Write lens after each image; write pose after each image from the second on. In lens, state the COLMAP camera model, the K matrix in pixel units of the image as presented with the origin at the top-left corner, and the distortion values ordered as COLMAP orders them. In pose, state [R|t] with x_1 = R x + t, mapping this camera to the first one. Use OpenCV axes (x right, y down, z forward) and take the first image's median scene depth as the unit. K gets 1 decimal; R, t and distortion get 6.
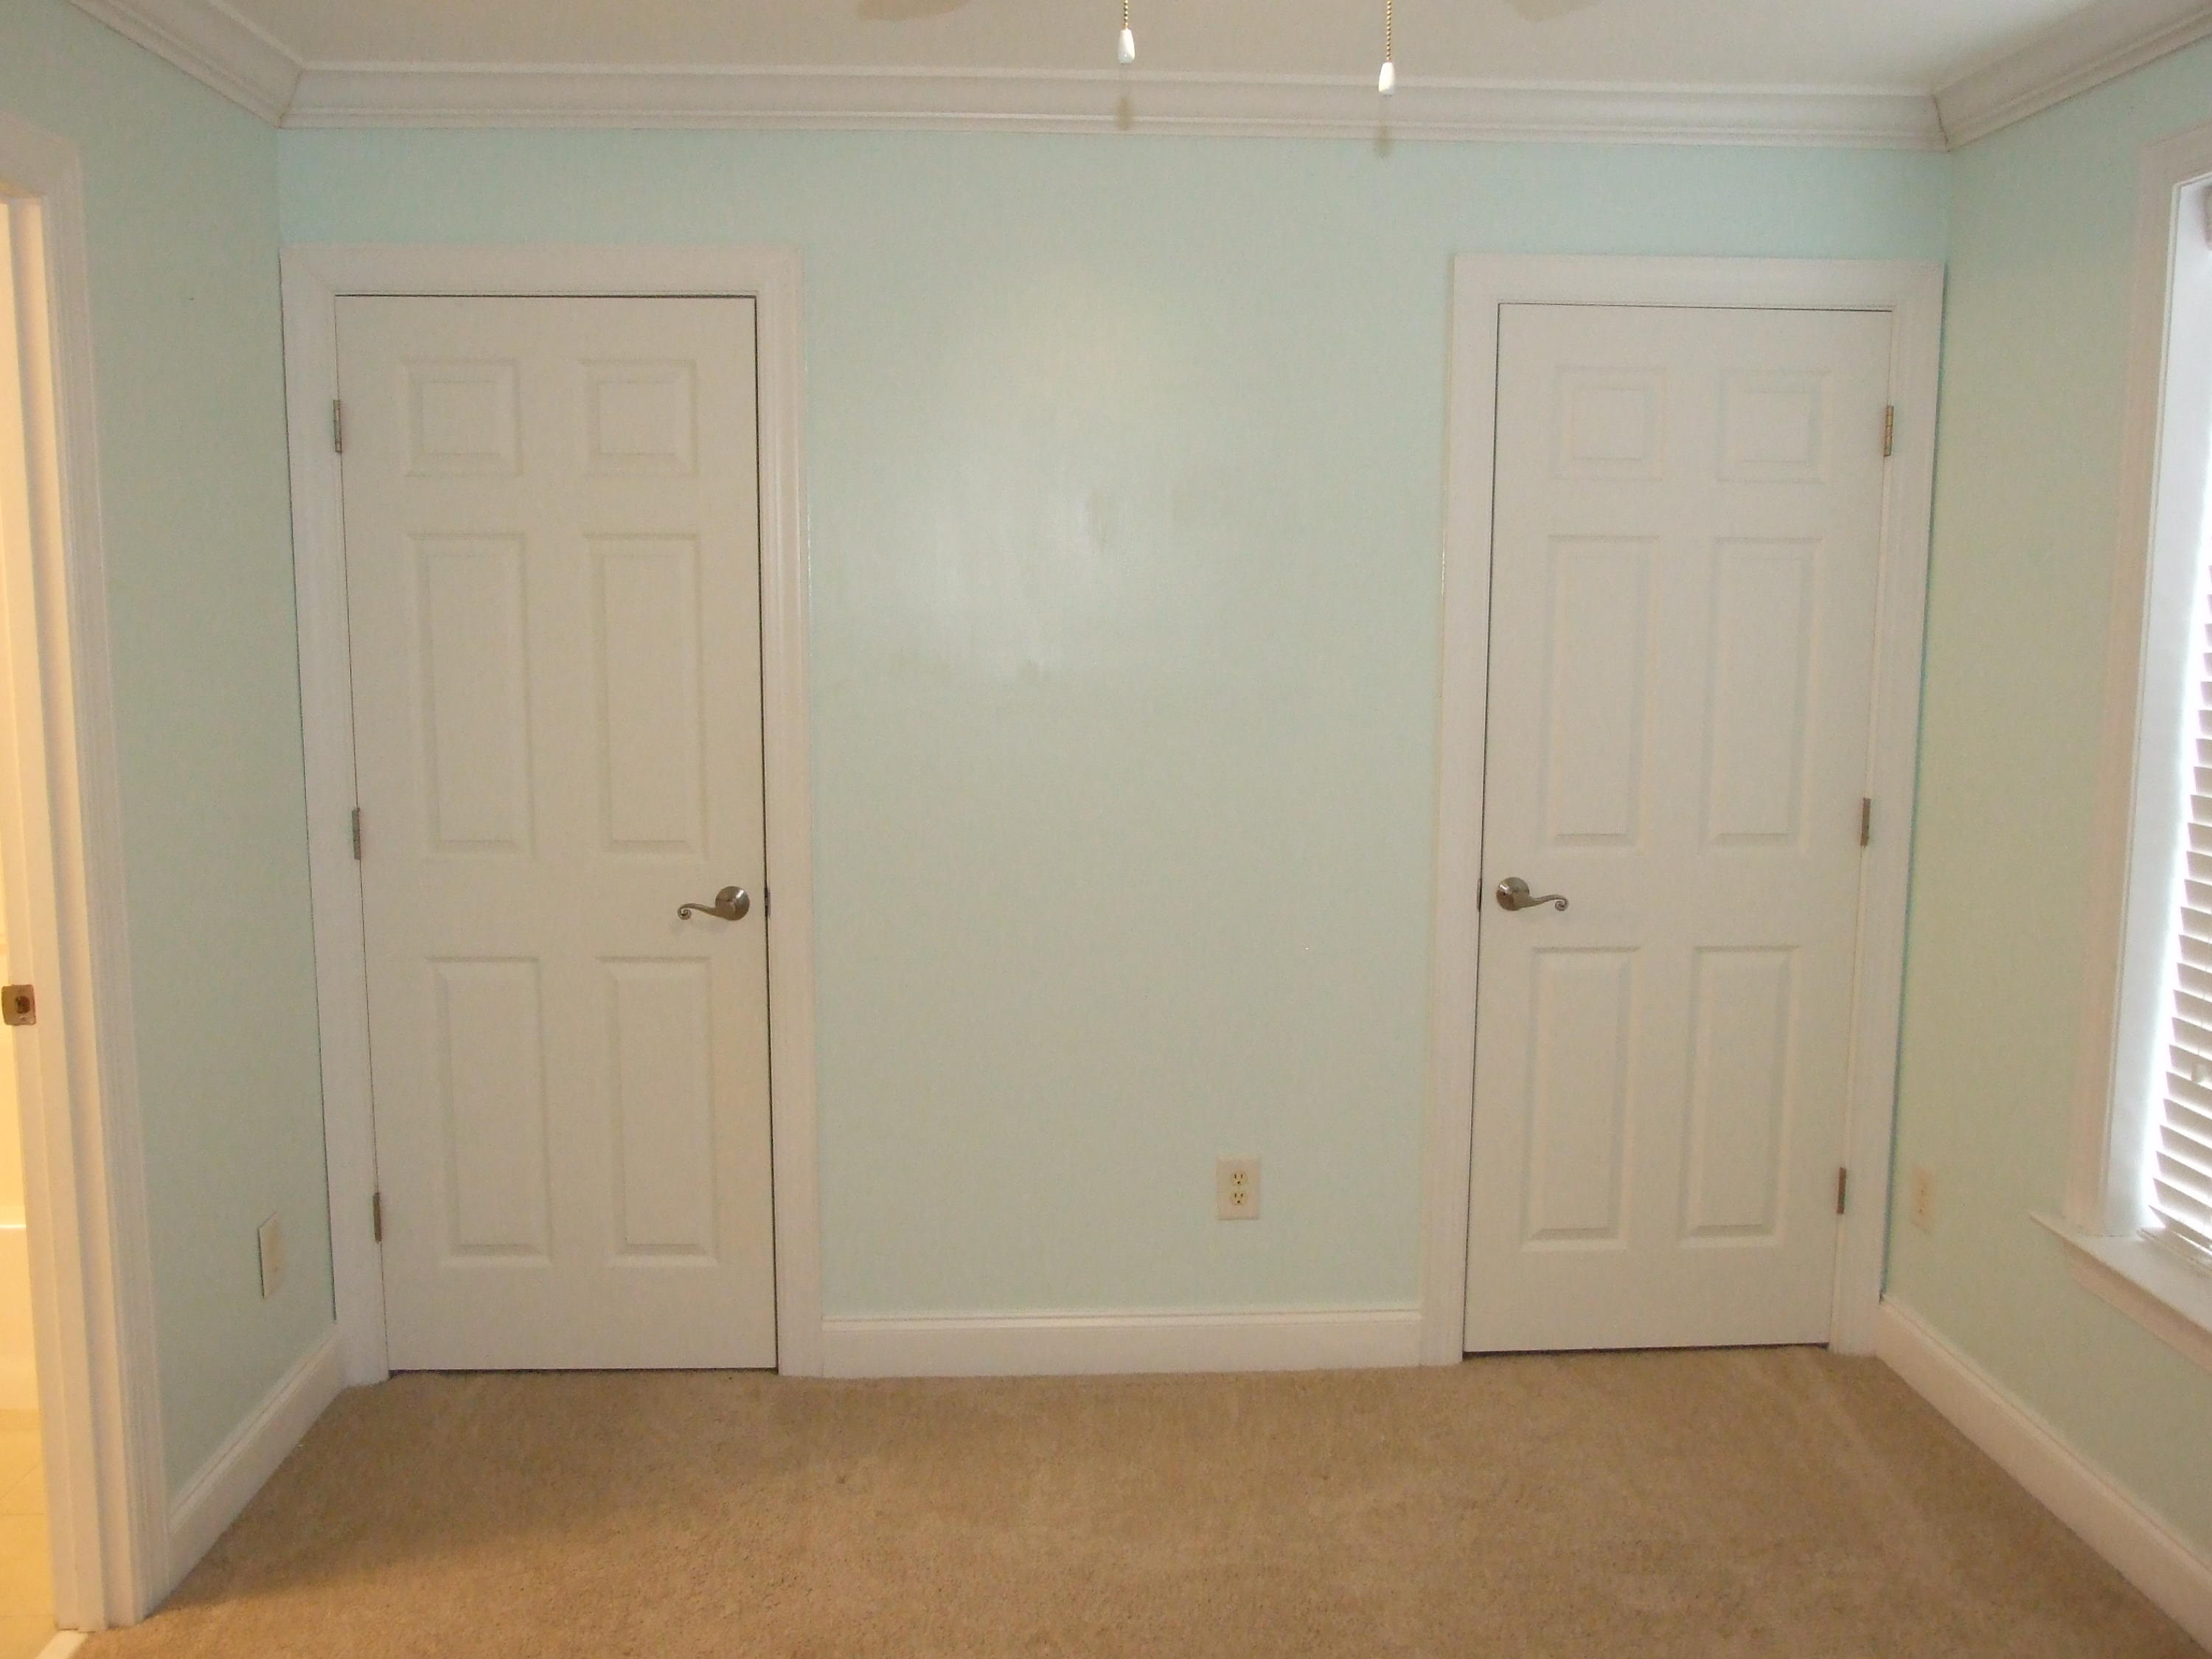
lens RADIAL K [[1817.5, 0, 1106.0], [0, 1817.5, 829.5], [0, 0, 1]] dist [-0.077084, 0.088823]
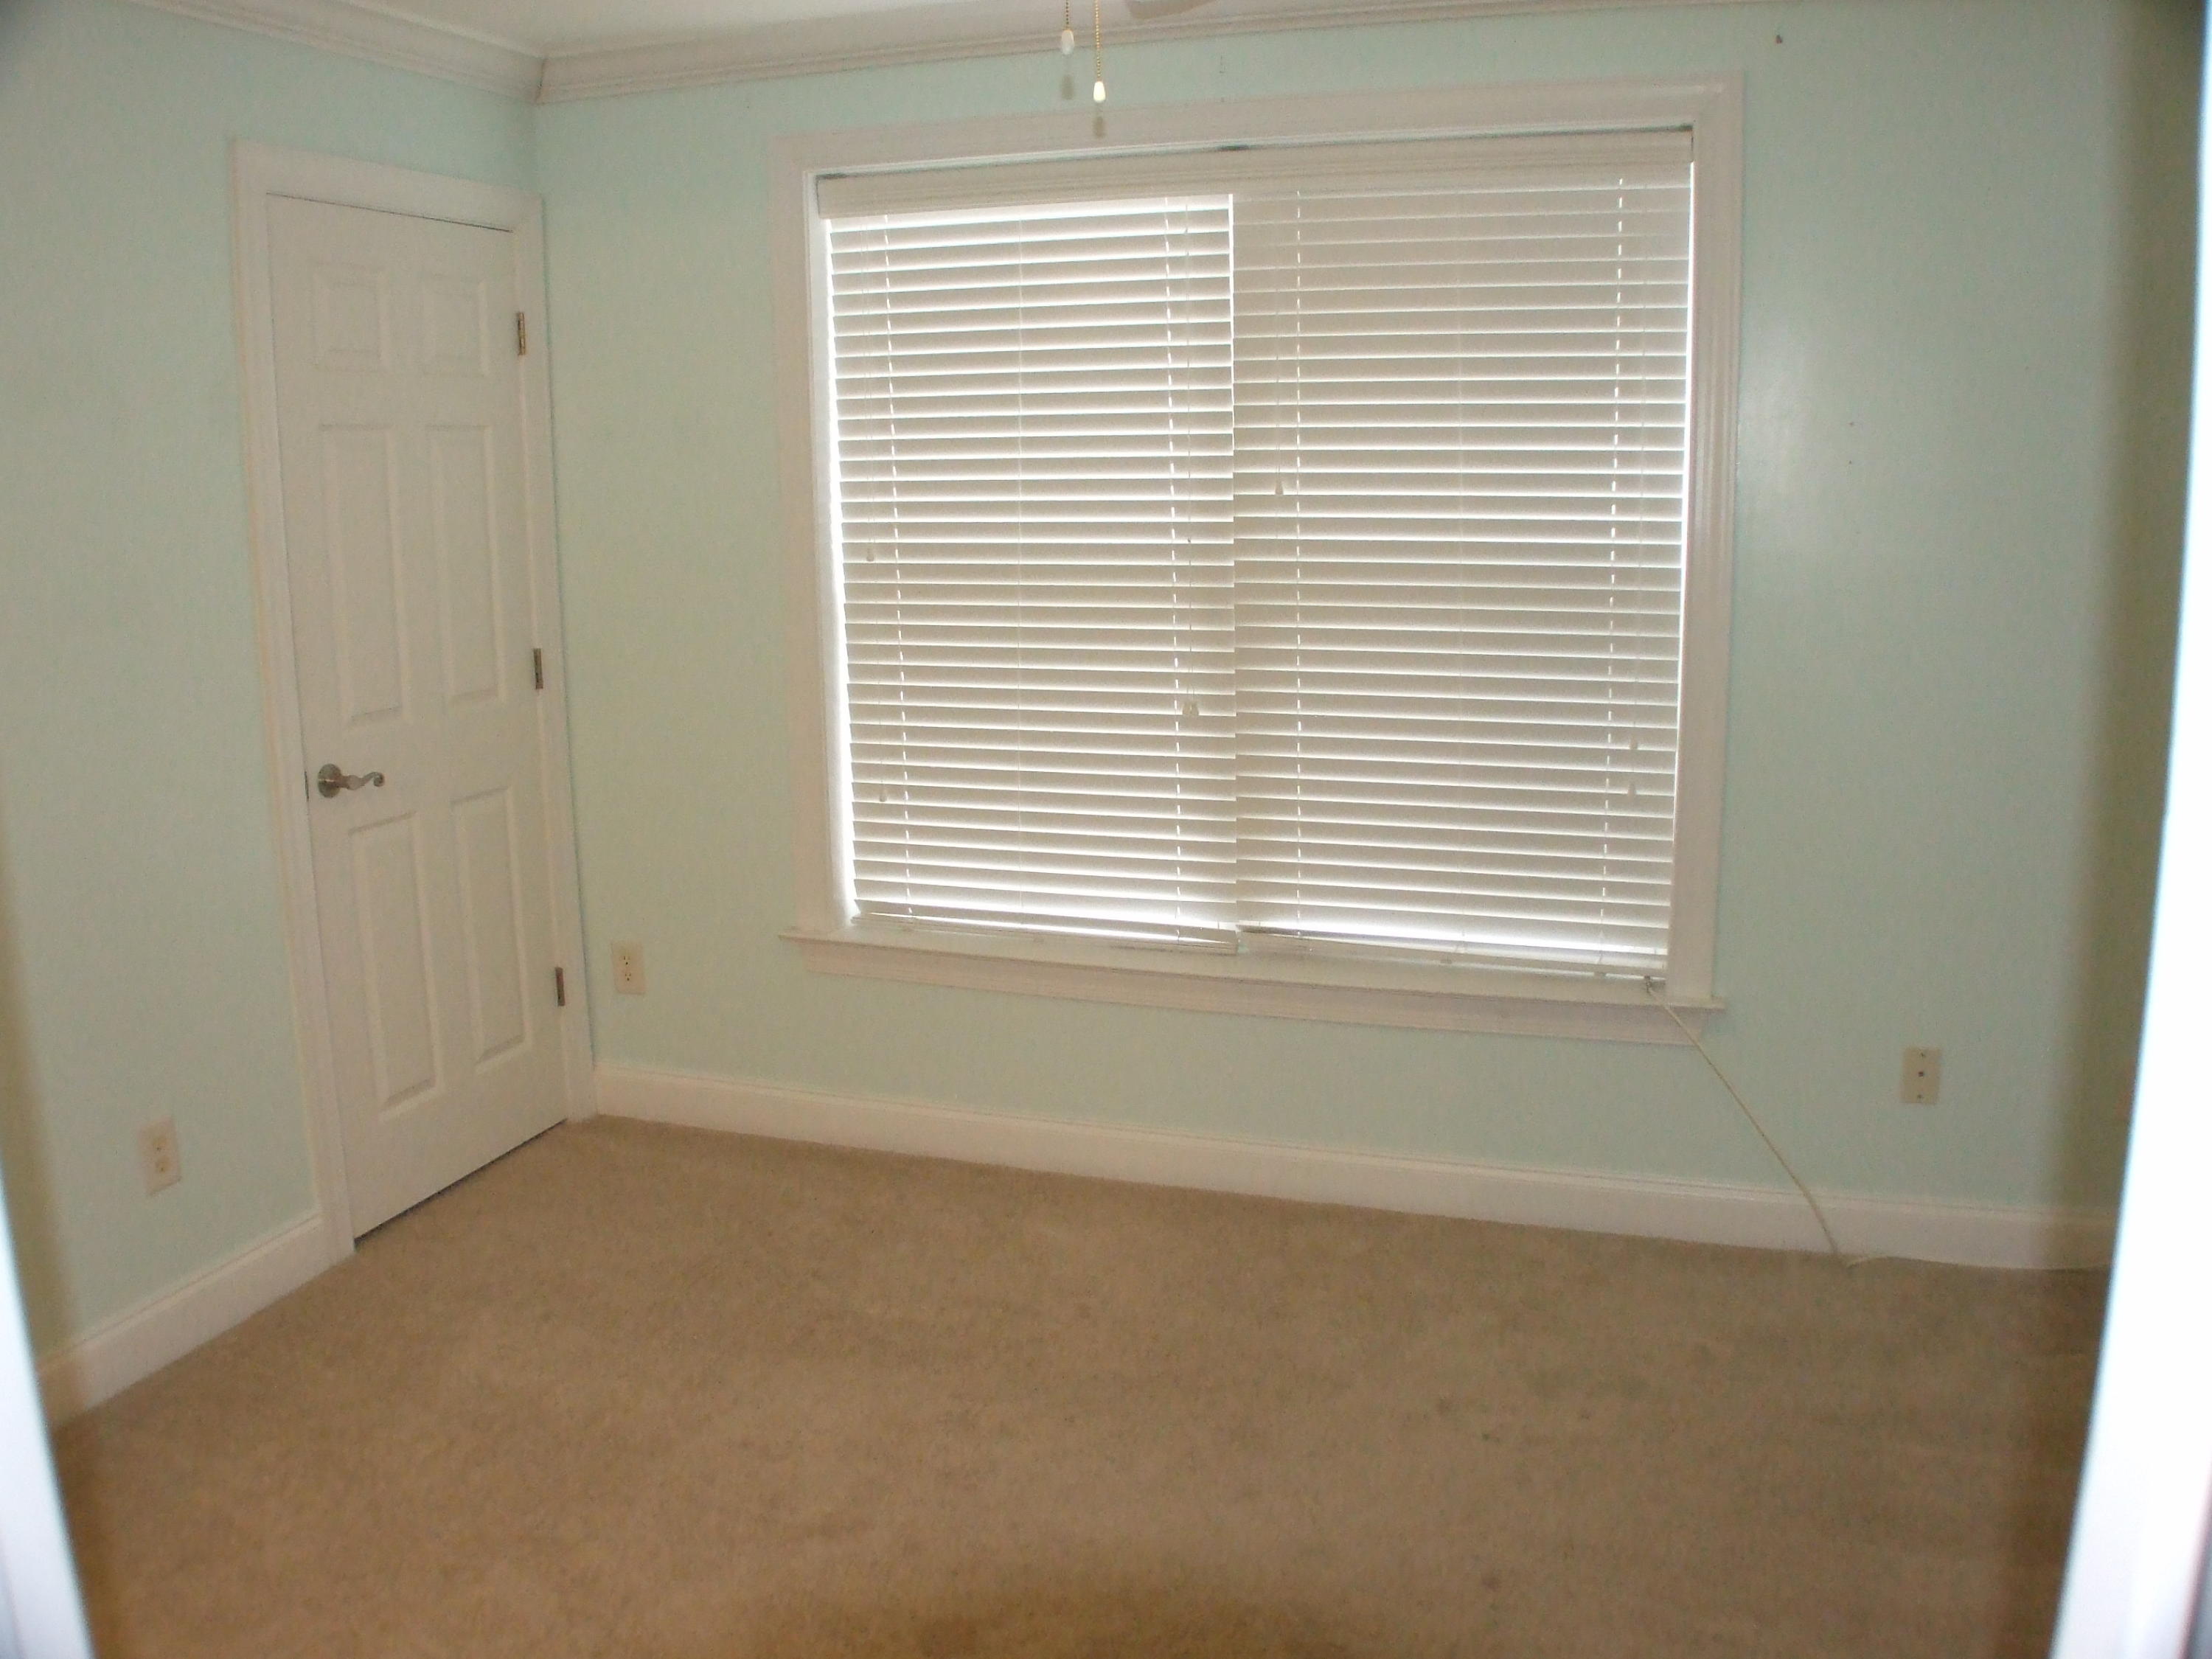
lens RADIAL K [[1866.5, 0, 1106.0], [0, 1866.5, 829.5], [0, 0, 1]] dist [-0.119372, -0.003344]
pose [[0.357068, -0.191363, 0.914266, -0.559979], [0.145247, 0.978259, 0.148031, -0.025898], [-0.922716, 0.079937, 0.377100, 0.215524]]
